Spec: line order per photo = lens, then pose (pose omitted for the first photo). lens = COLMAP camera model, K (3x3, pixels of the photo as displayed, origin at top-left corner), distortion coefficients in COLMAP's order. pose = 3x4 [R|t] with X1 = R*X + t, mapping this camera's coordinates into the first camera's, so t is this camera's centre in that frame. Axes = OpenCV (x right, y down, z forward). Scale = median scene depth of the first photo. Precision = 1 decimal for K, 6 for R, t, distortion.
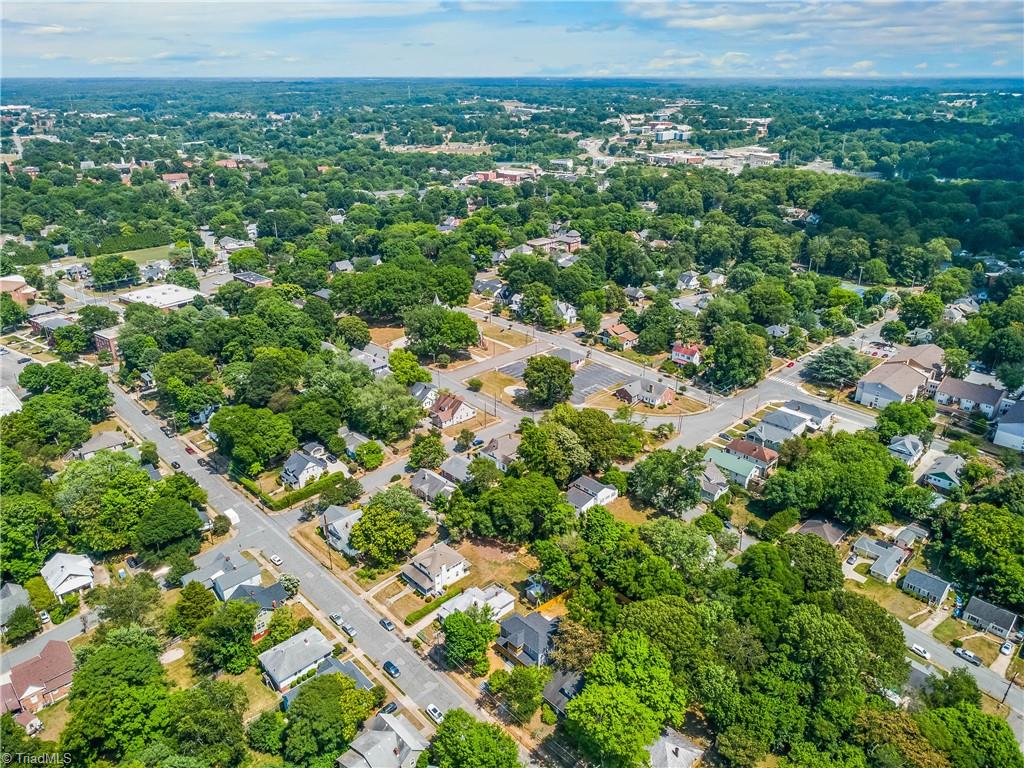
lens RADIAL K [[730.3, 0, 512.0], [0, 730.3, 384.0], [0, 0, 1]] dist [0.004673, 0.002925]
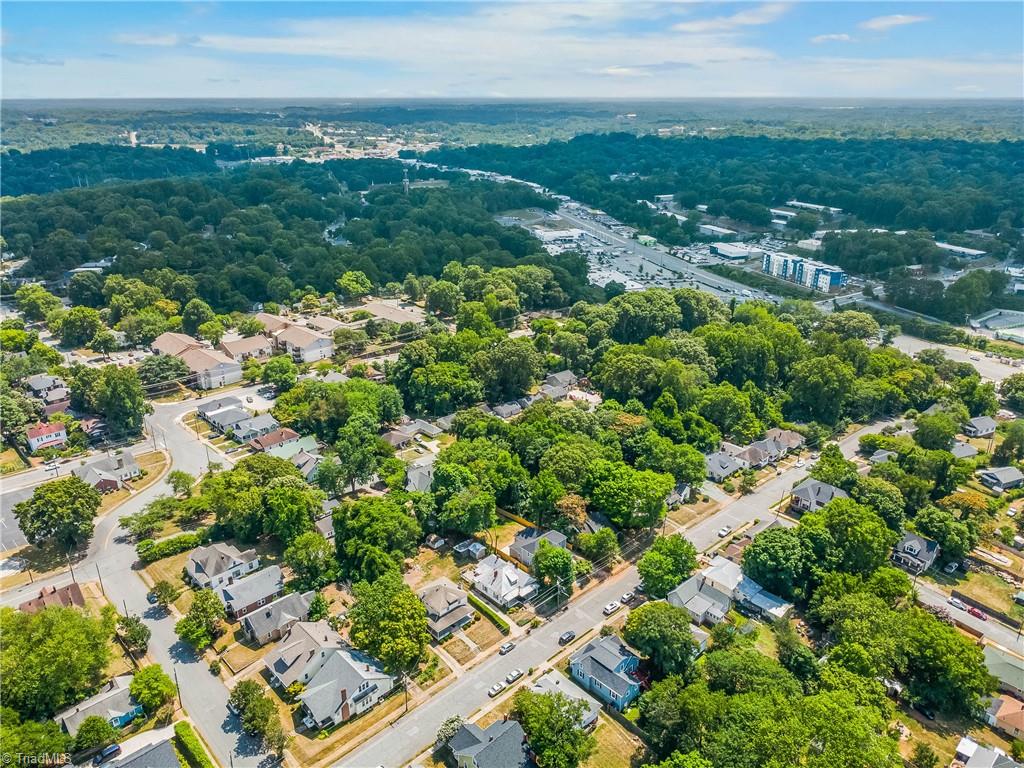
lens RADIAL K [[730.3, 0, 512.0], [0, 730.3, 384.0], [0, 0, 1]] dist [0.004673, 0.002925]
pose [[-0.005779, -0.369834, 0.929080, -0.854258], [0.399986, 0.850678, 0.341113, -0.275137], [-0.916503, 0.373590, 0.143012, 0.644111]]
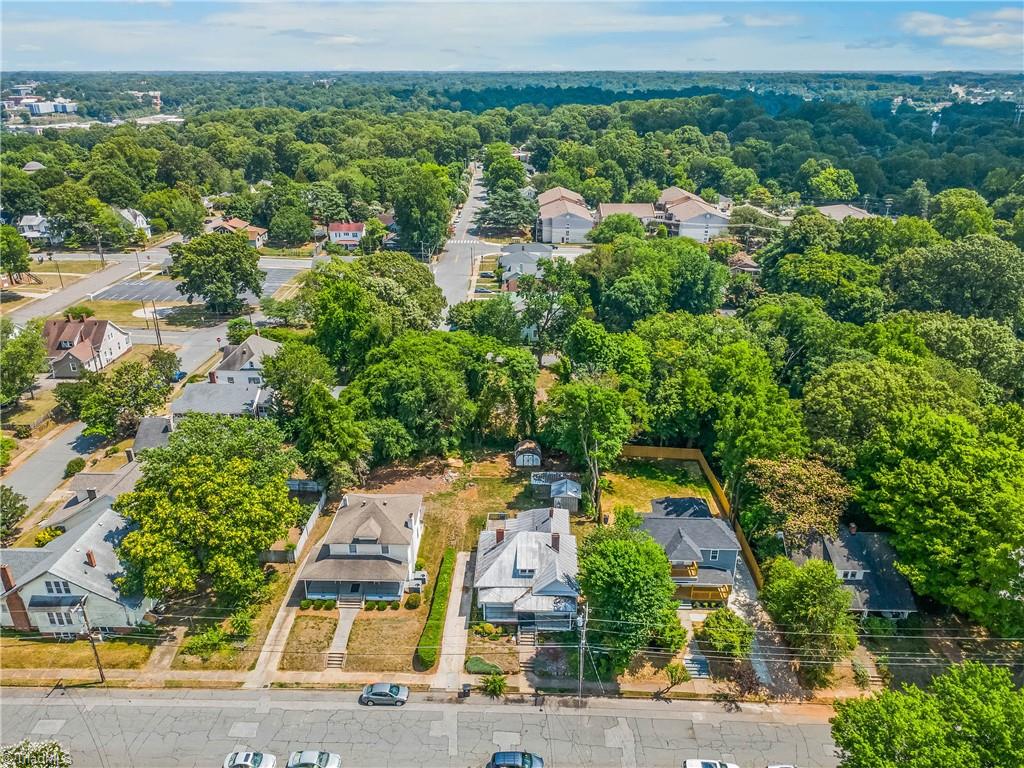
lens RADIAL K [[730.3, 0, 512.0], [0, 730.3, 384.0], [0, 0, 1]] dist [0.004673, 0.002925]
pose [[0.704453, -0.280395, 0.652016, -0.298245], [0.283260, 0.953392, 0.103959, 0.130613], [-0.650776, 0.111456, 0.751045, 0.570530]]
